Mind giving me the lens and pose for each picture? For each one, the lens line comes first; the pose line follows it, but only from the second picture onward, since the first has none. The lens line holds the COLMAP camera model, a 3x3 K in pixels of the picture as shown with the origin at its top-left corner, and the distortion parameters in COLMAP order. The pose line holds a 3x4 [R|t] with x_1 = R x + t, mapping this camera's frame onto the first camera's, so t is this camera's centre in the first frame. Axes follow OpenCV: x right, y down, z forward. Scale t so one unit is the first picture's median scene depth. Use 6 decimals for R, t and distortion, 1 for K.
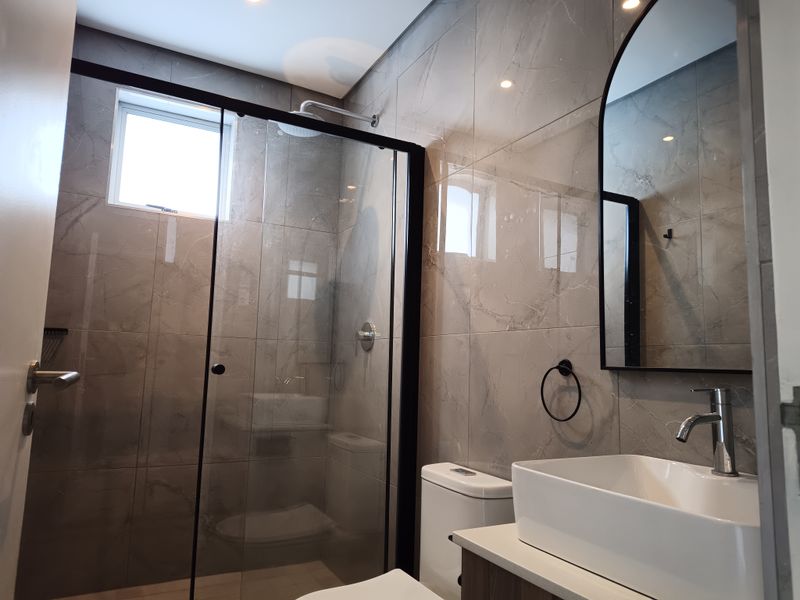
lens RADIAL K [[547.8, 0, 400.1], [0, 547.8, 302.1], [0, 0, 1]] dist [0.049242, -0.056126]
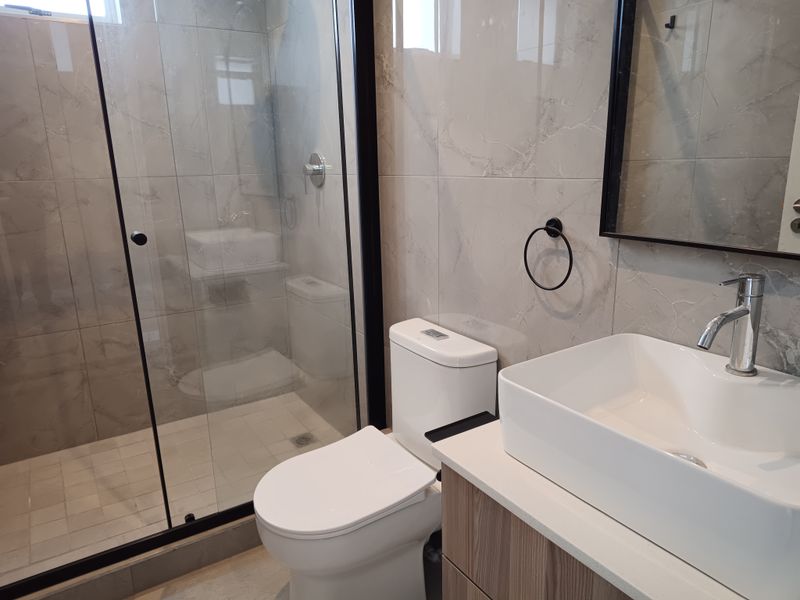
lens RADIAL K [[547.8, 0, 400.1], [0, 547.8, 302.1], [0, 0, 1]] dist [0.049242, -0.056126]
pose [[0.995640, -0.071568, 0.059822, 0.004679], [0.044864, 0.929707, 0.365557, -0.069395], [-0.081779, -0.361279, 0.928865, 0.144159]]
